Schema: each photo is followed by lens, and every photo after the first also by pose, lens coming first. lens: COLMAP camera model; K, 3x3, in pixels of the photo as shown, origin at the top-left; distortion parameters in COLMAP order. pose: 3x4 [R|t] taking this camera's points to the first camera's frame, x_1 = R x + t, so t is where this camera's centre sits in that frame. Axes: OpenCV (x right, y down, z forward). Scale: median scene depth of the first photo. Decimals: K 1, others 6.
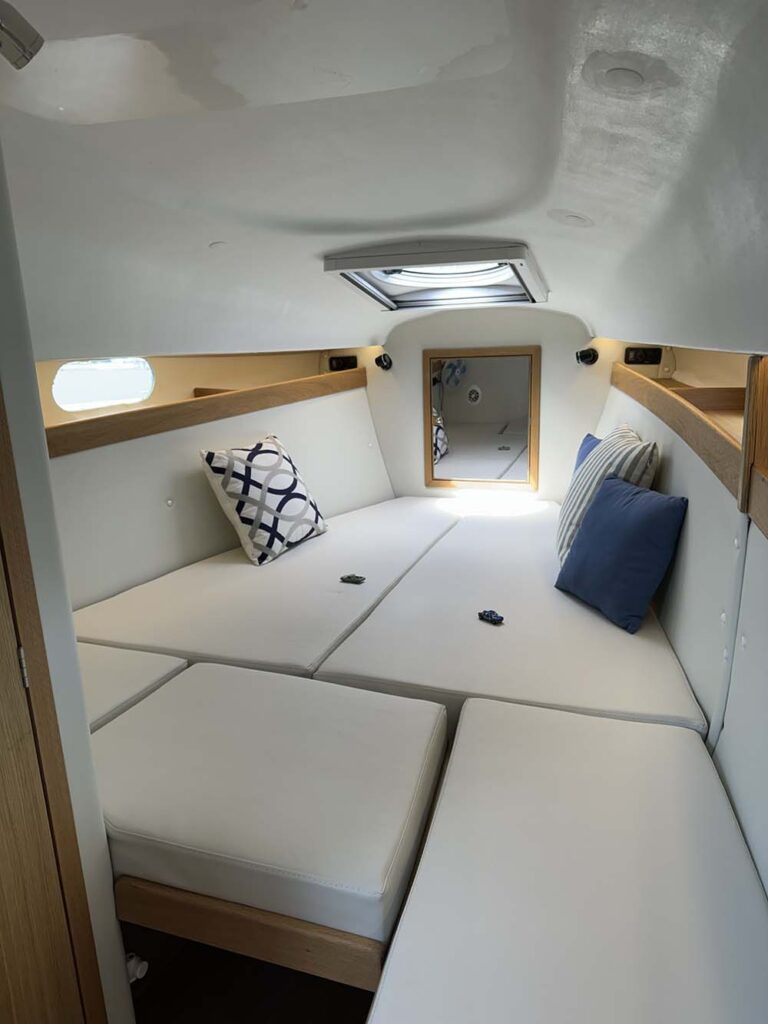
lens RADIAL K [[716.2, 0, 377.9], [0, 716.2, 513.6], [0, 0, 1]] dist [0.104617, -0.152950]
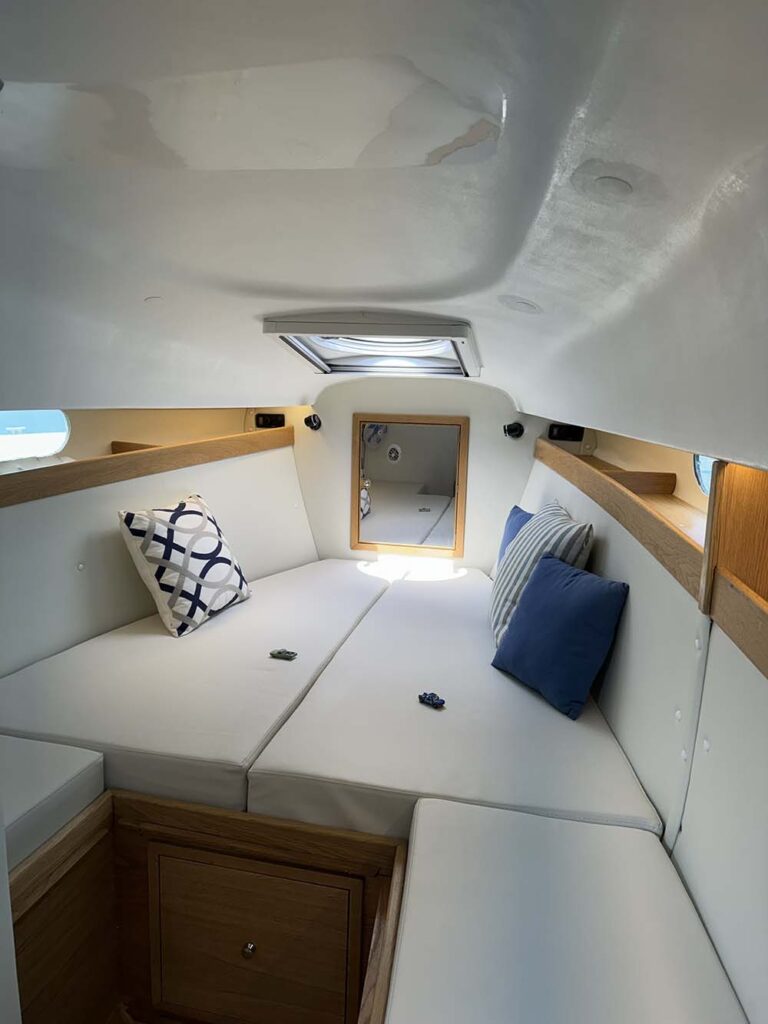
lens RADIAL K [[711.9, 0, 383.2], [0, 711.9, 516.6], [0, 0, 1]] dist [0.095138, -0.157356]
pose [[0.989385, 0.035369, 0.140946, -0.039537], [-0.026552, 0.997600, -0.063949, -0.029672], [-0.142870, 0.059527, 0.987950, 0.038392]]
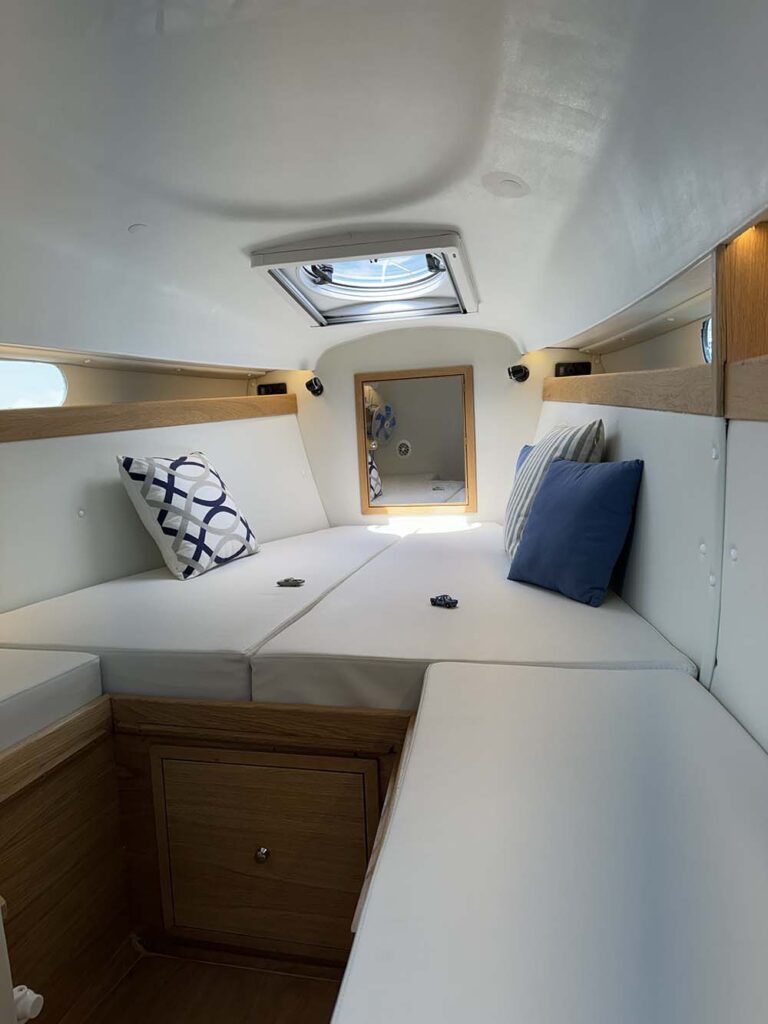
lens RADIAL K [[710.0, 0, 380.4], [0, 710.0, 517.2], [0, 0, 1]] dist [0.130845, -0.265962]
pose [[0.994139, -0.027139, 0.104643, -0.012432], [0.039428, 0.992323, -0.117220, 0.107972], [-0.100659, 0.120658, 0.987578, 0.077685]]
